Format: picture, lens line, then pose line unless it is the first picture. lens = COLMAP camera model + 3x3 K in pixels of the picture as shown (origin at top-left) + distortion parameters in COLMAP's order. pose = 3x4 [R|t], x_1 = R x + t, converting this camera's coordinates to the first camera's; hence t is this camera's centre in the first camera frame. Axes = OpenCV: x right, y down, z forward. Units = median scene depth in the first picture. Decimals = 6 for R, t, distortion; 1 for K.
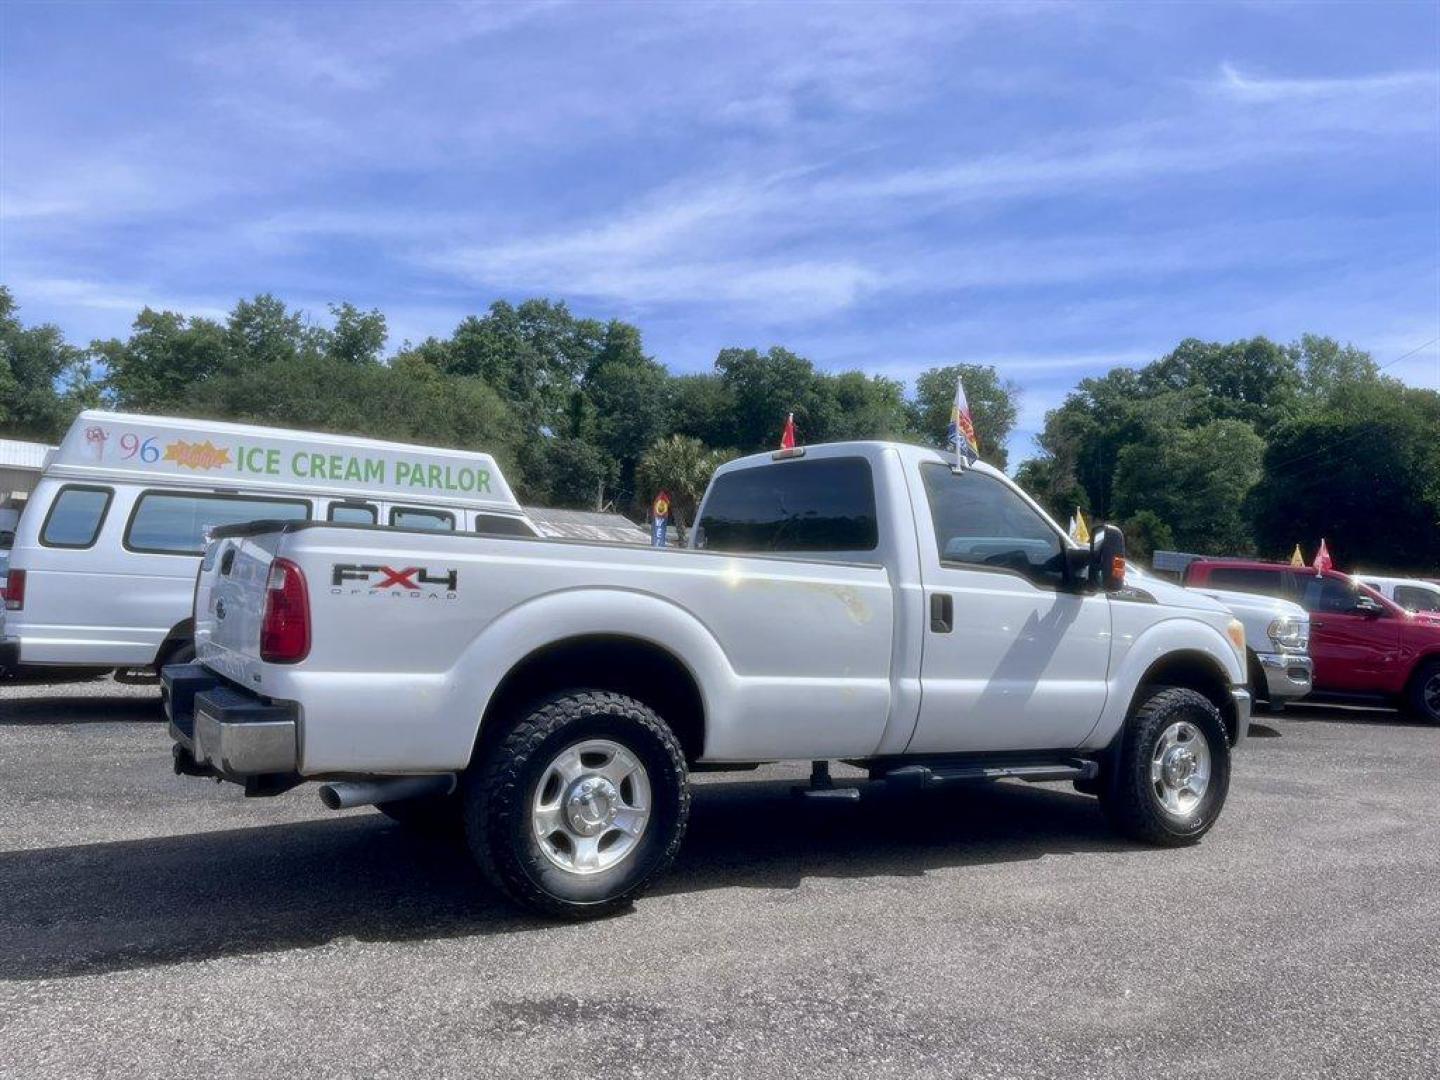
lens RADIAL K [[1095.9, 0, 718.2], [0, 1095.9, 540.3], [0, 0, 1]] dist [0.072951, -0.107369]
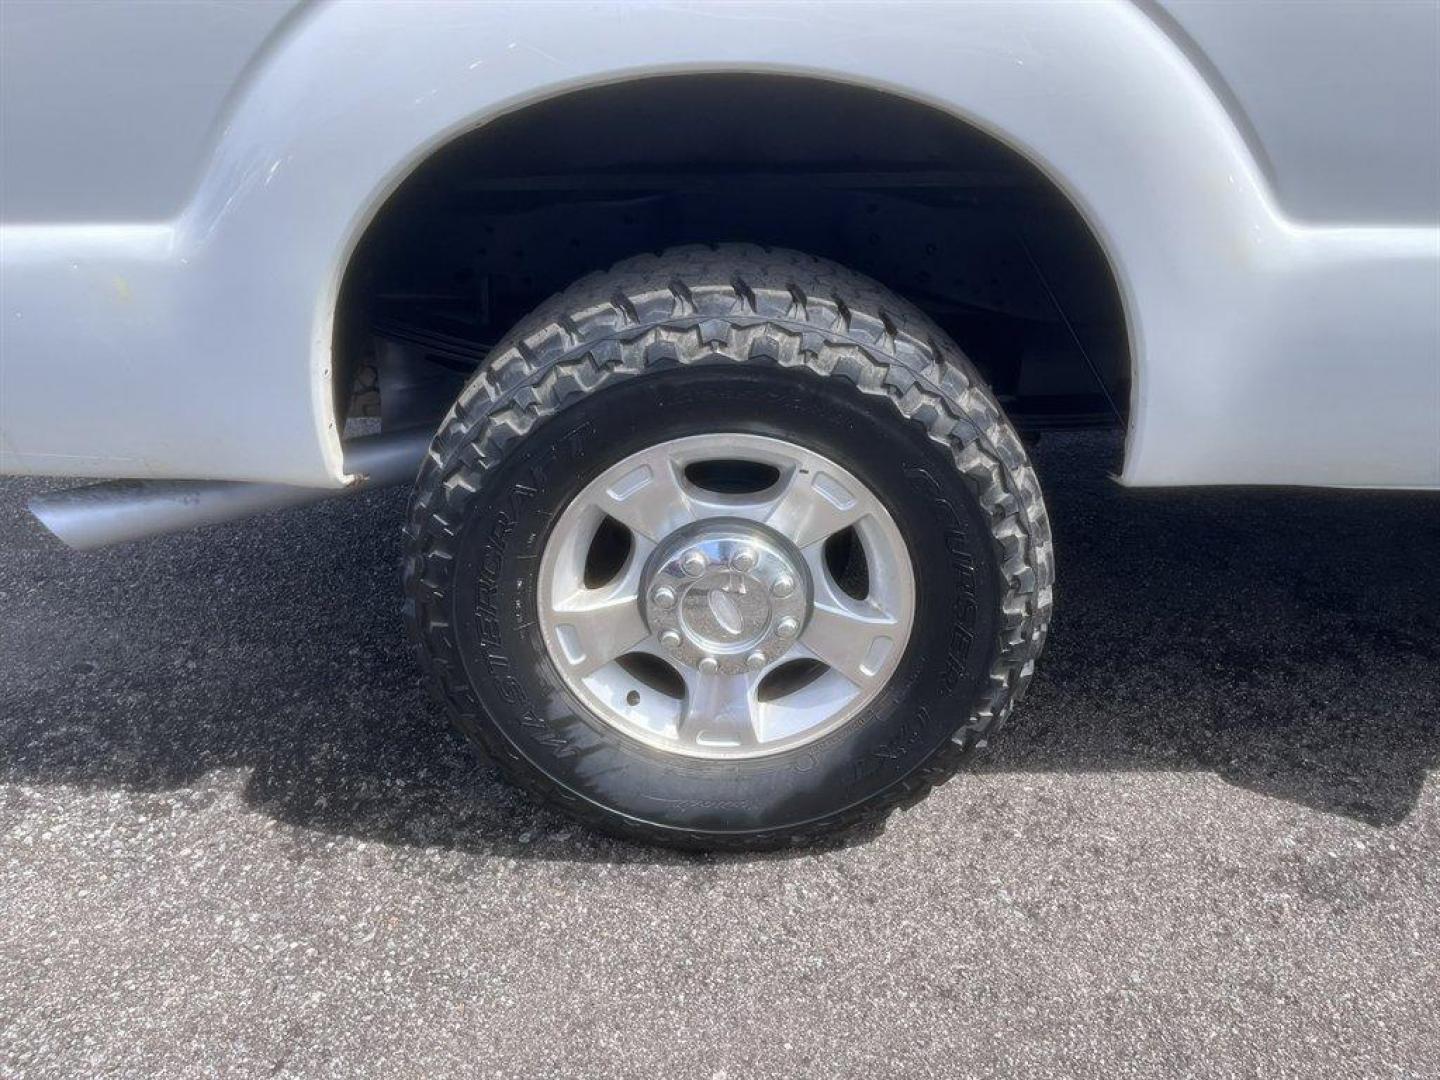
lens RADIAL K [[1095.9, 0, 718.2], [0, 1095.9, 540.3], [0, 0, 1]] dist [0.072951, -0.107369]
pose [[0.844879, 0.198645, -0.496709, 0.052045], [0.078718, 0.872229, 0.482721, 0.055958], [0.529134, -0.446941, 0.721291, 0.760082]]
